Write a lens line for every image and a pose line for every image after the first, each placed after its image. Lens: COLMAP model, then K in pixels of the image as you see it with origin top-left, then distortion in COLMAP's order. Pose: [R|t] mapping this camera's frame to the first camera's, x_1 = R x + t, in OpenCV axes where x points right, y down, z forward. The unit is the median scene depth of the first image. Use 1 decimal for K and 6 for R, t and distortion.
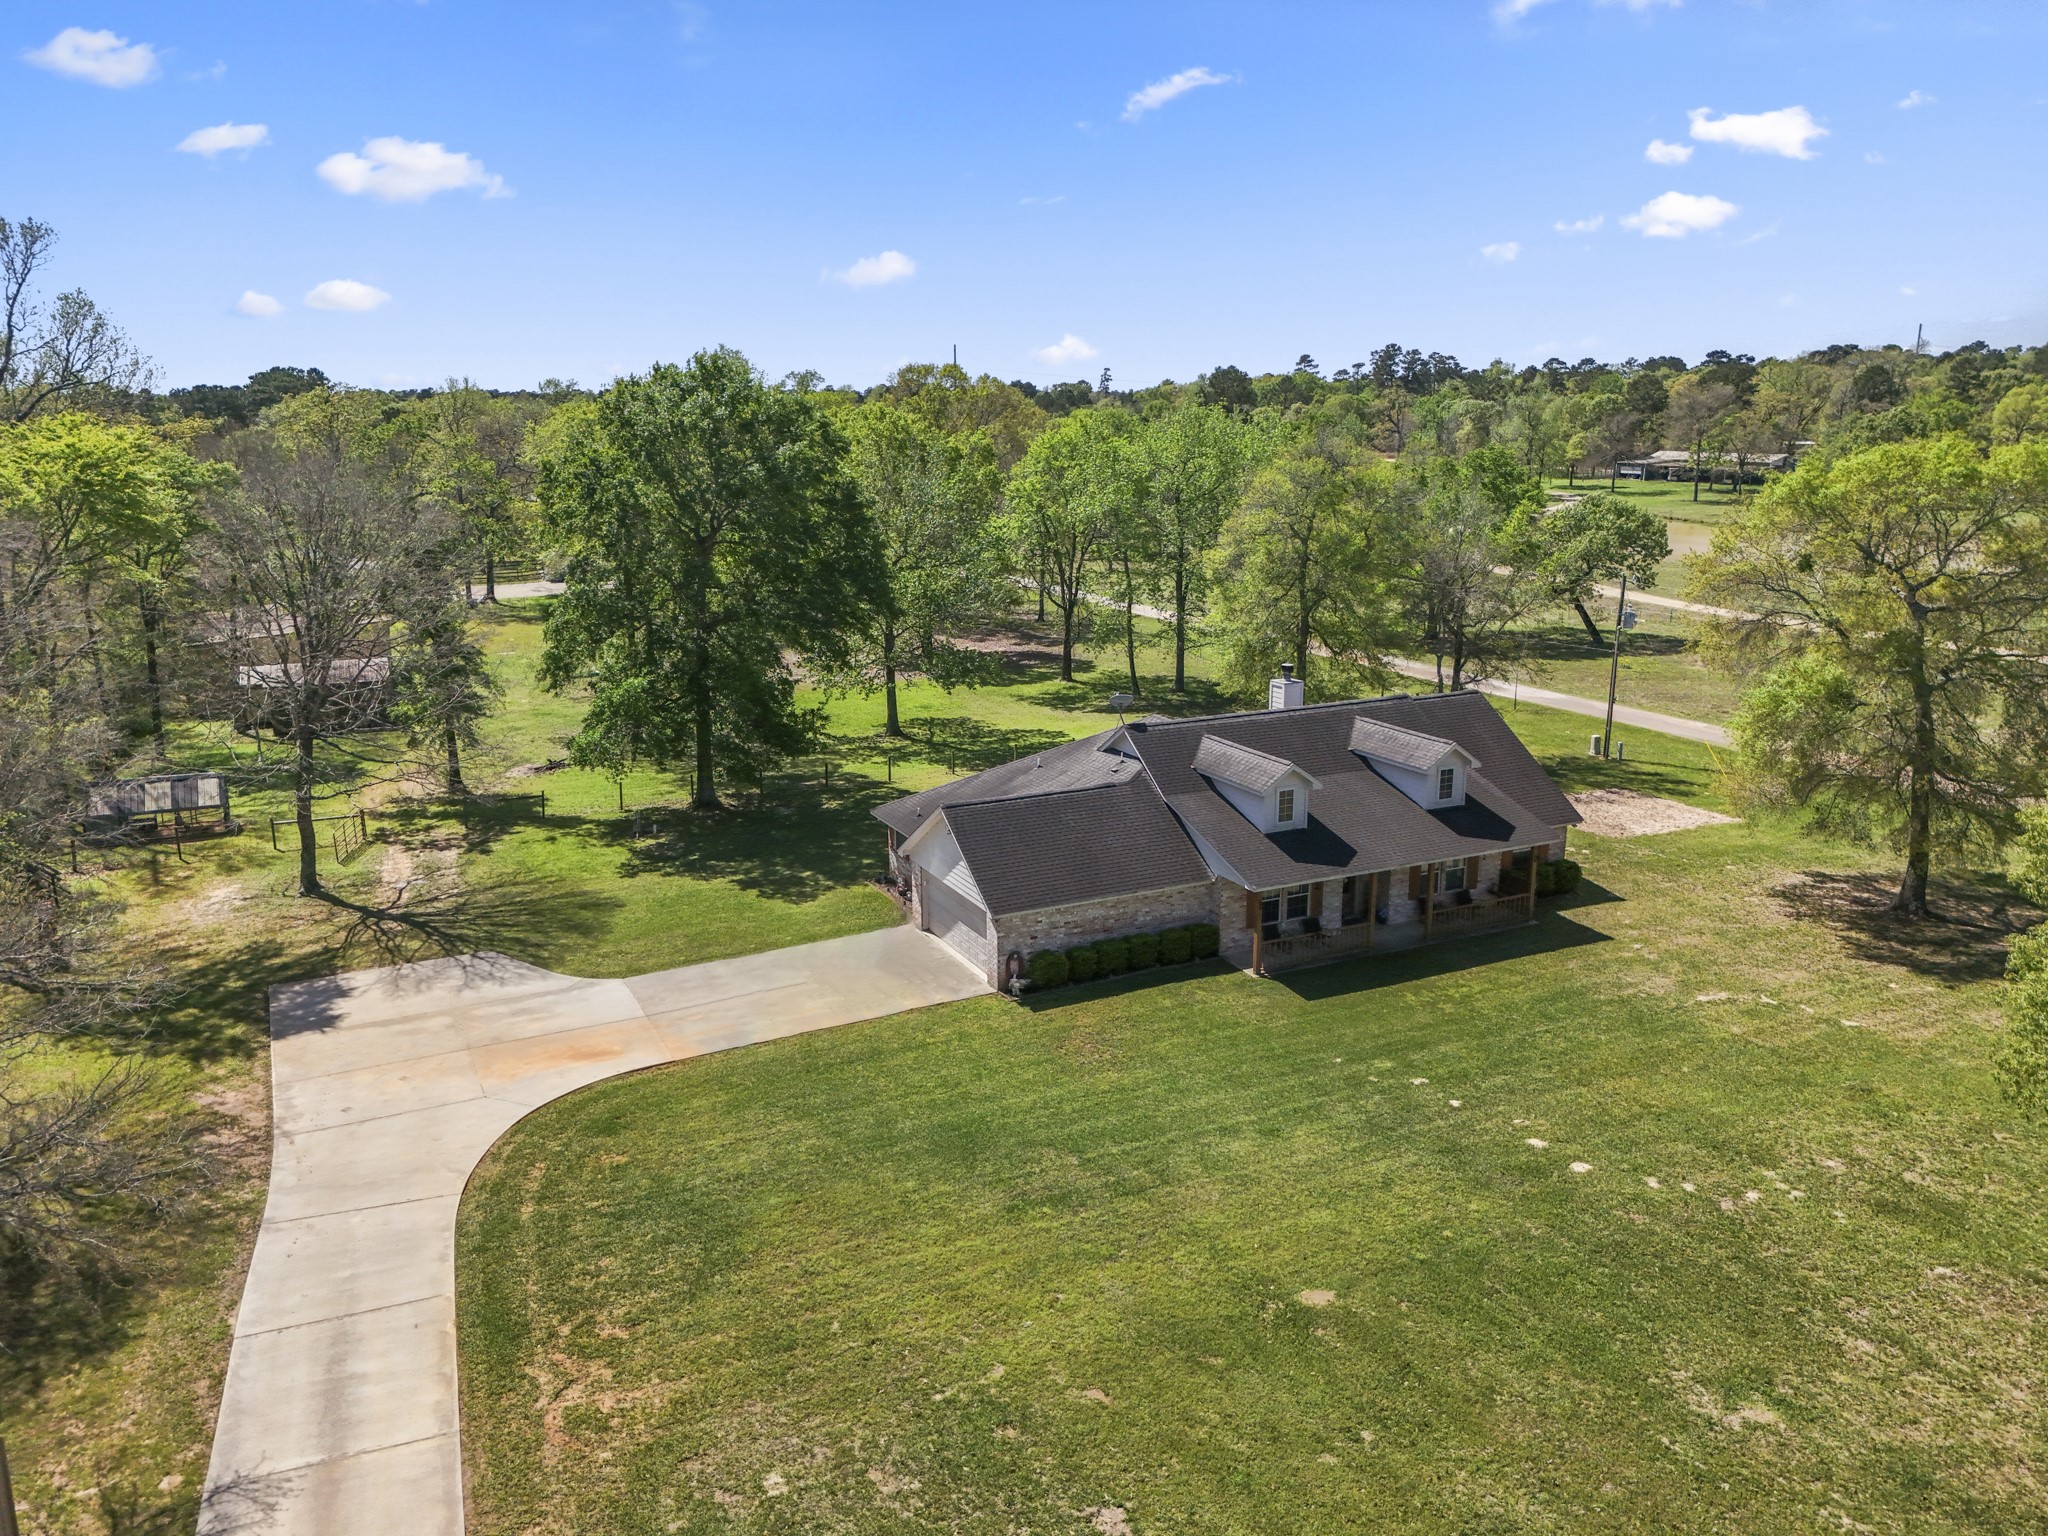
lens RADIAL K [[1496.5, 0, 1012.0], [0, 1496.5, 766.2], [0, 0, 1]] dist [0.054937, -0.077036]
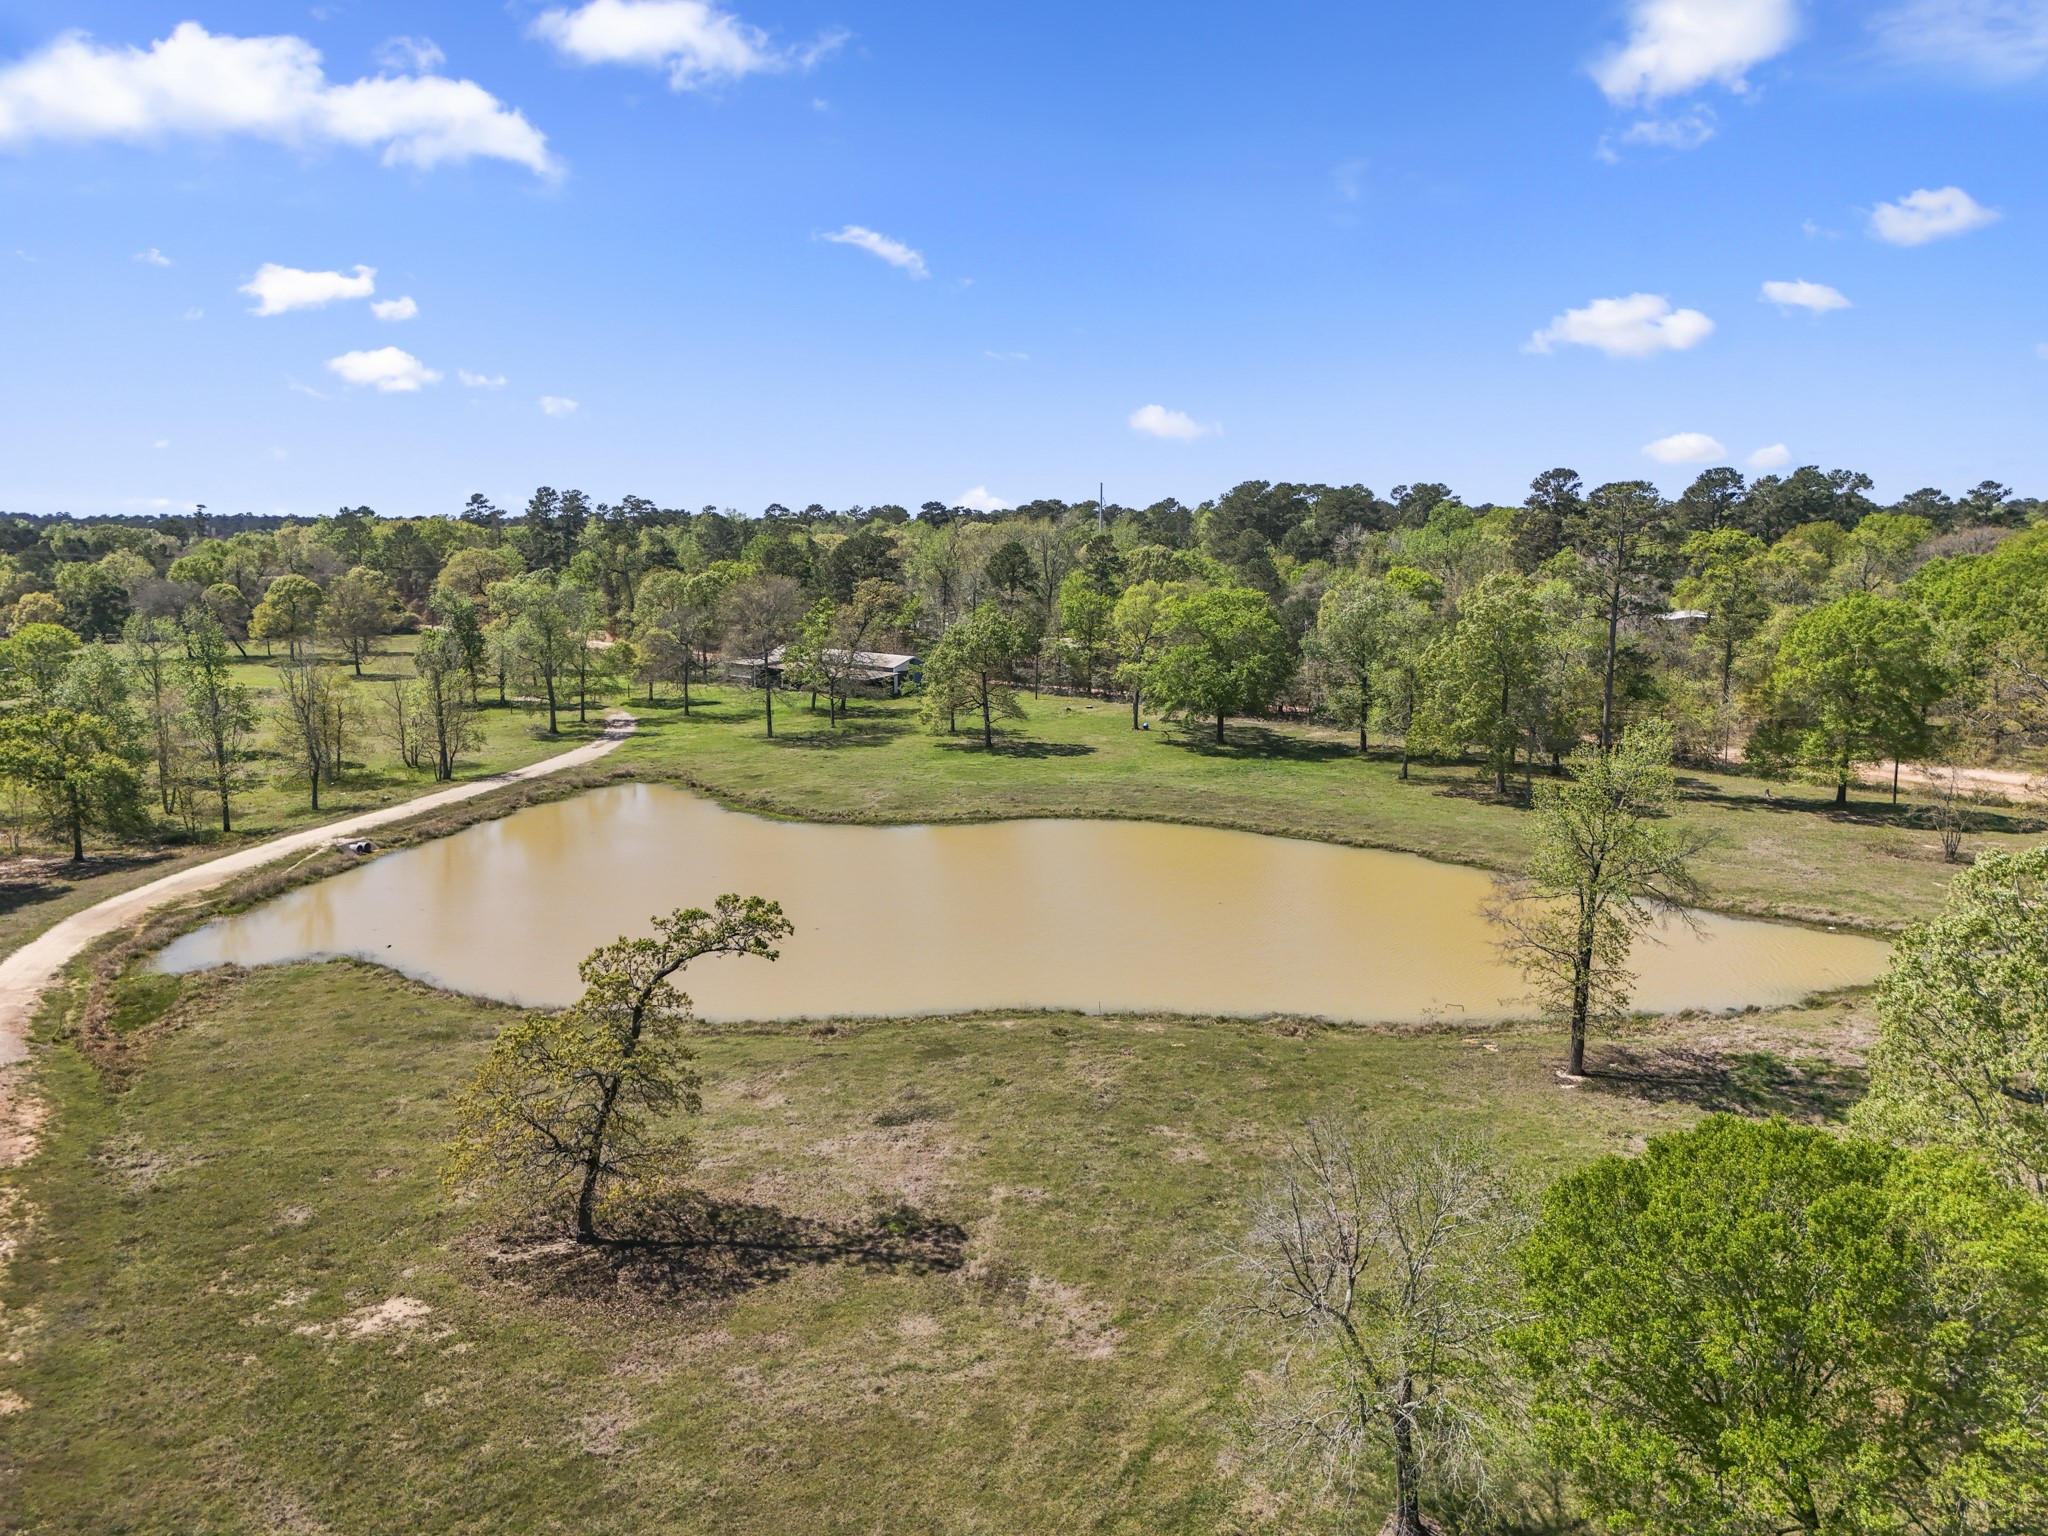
lens RADIAL K [[1507.9, 0, 1025.0], [0, 1507.9, 754.7], [0, 0, 1]] dist [0.079500, -0.081176]
pose [[0.911702, -0.053385, 0.407368, 1.518719], [0.088872, 0.993672, -0.068679, -0.599247], [-0.401124, 0.098818, 0.910678, 1.702434]]
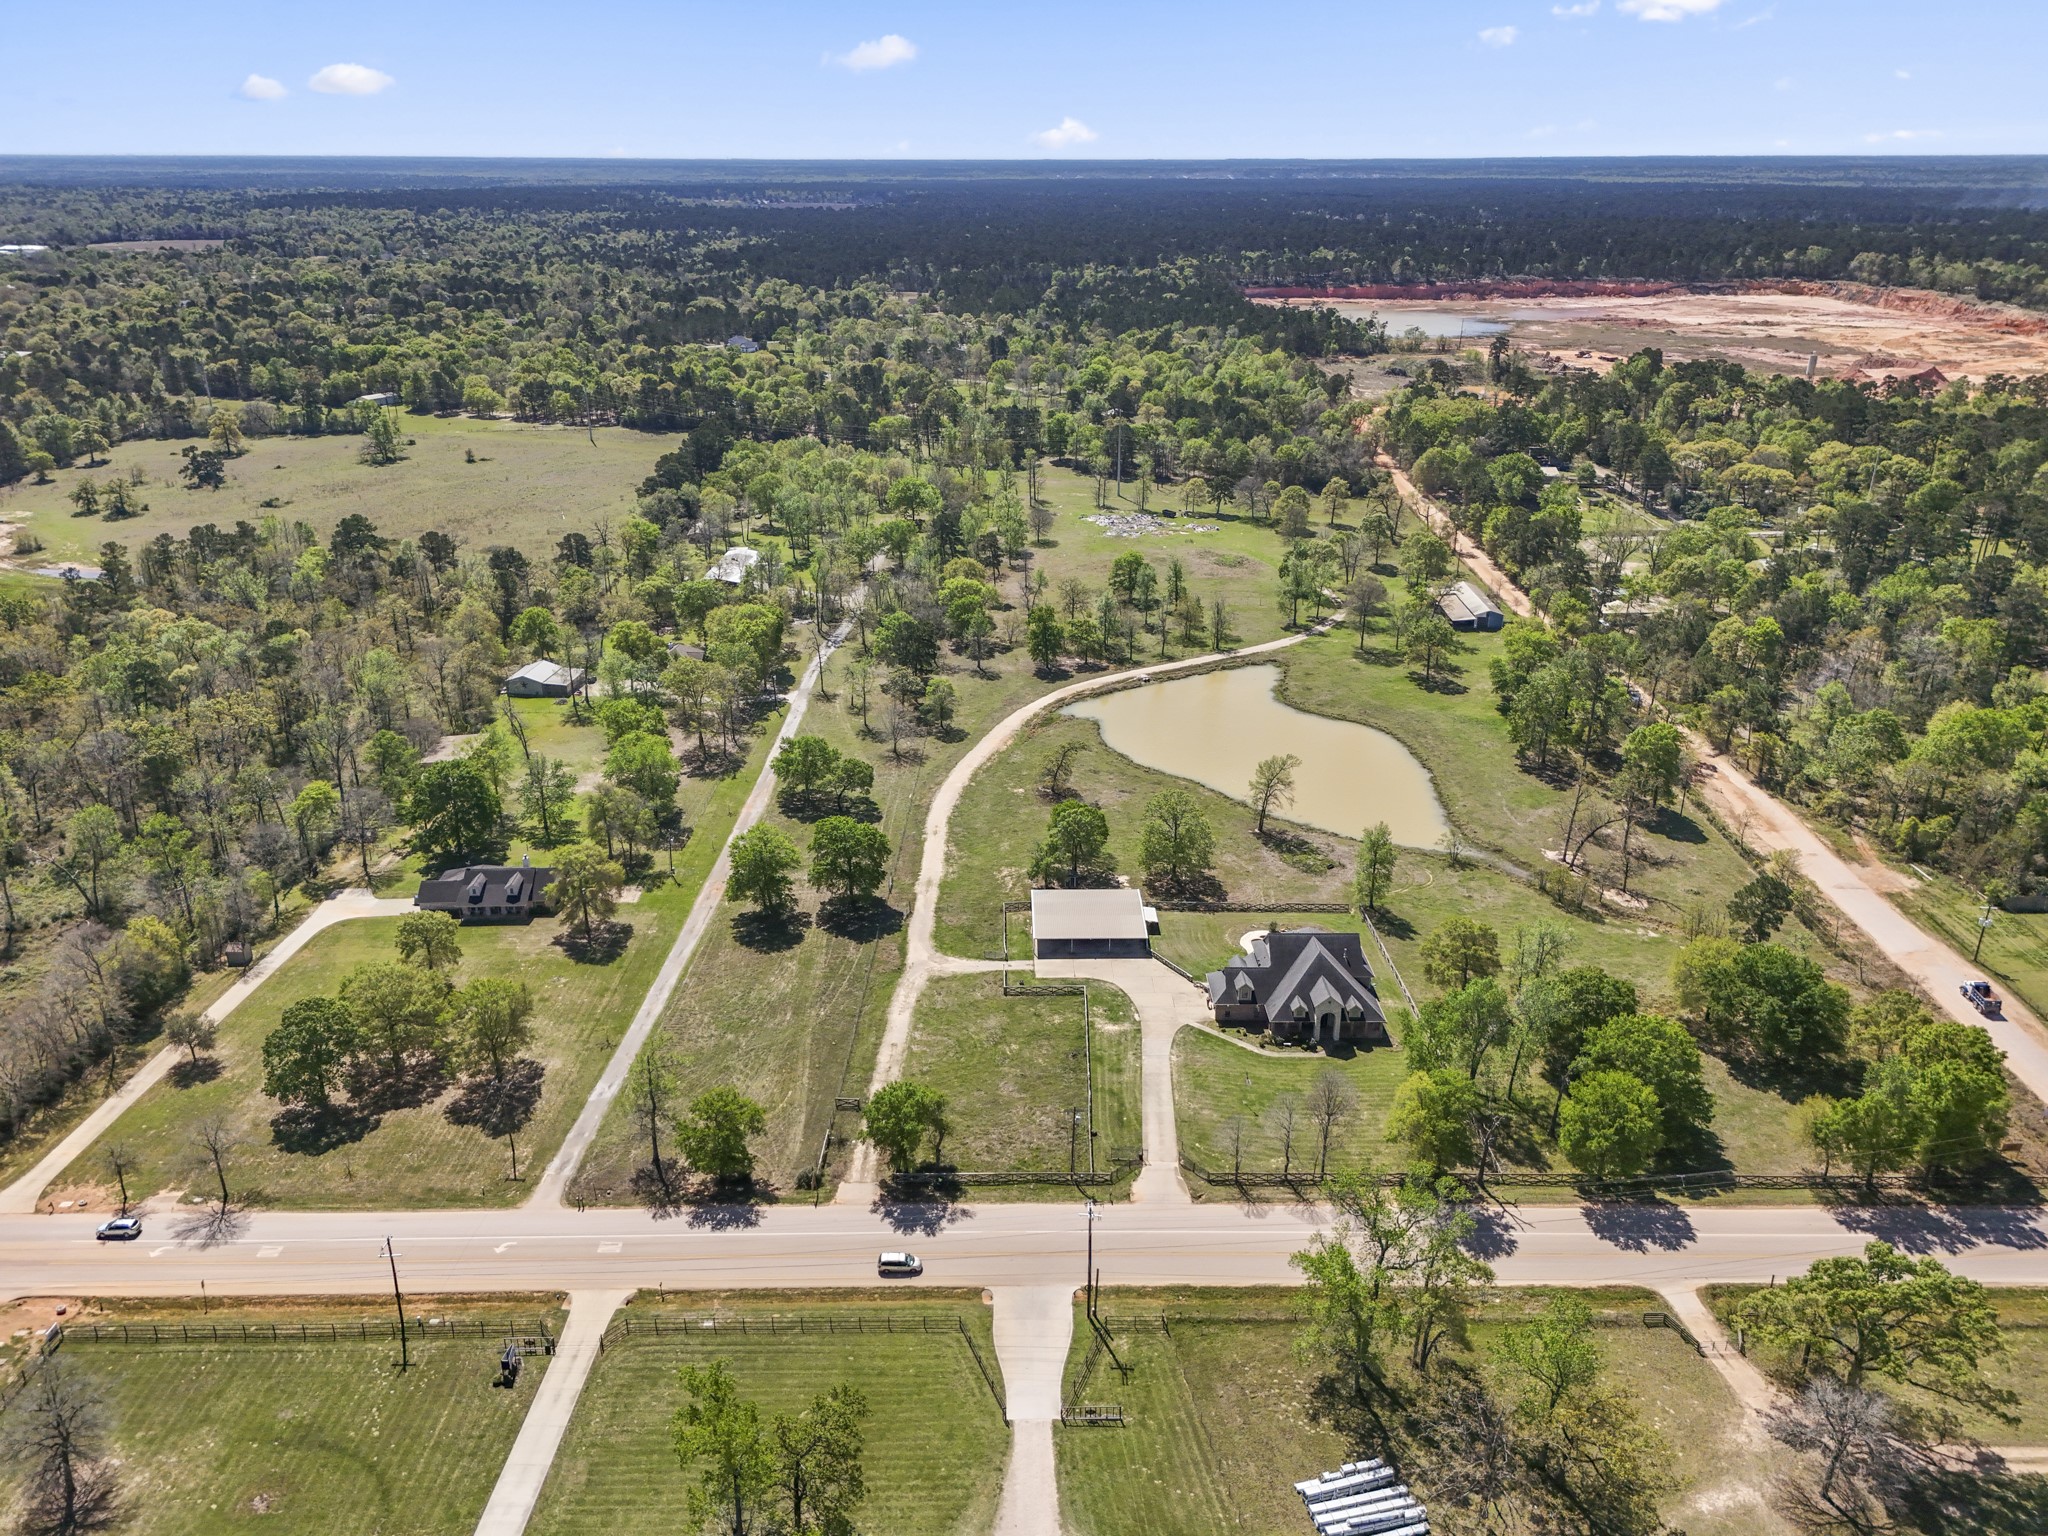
lens RADIAL K [[1495.7, 0, 1024.0], [0, 1495.7, 768.0], [0, 0, 1]] dist [0.075821, -0.076744]
pose [[0.915099, 0.158889, -0.370605, 4.044821], [-0.101020, 0.980119, 0.170765, -1.581411], [0.390369, -0.118829, 0.912958, -3.260260]]
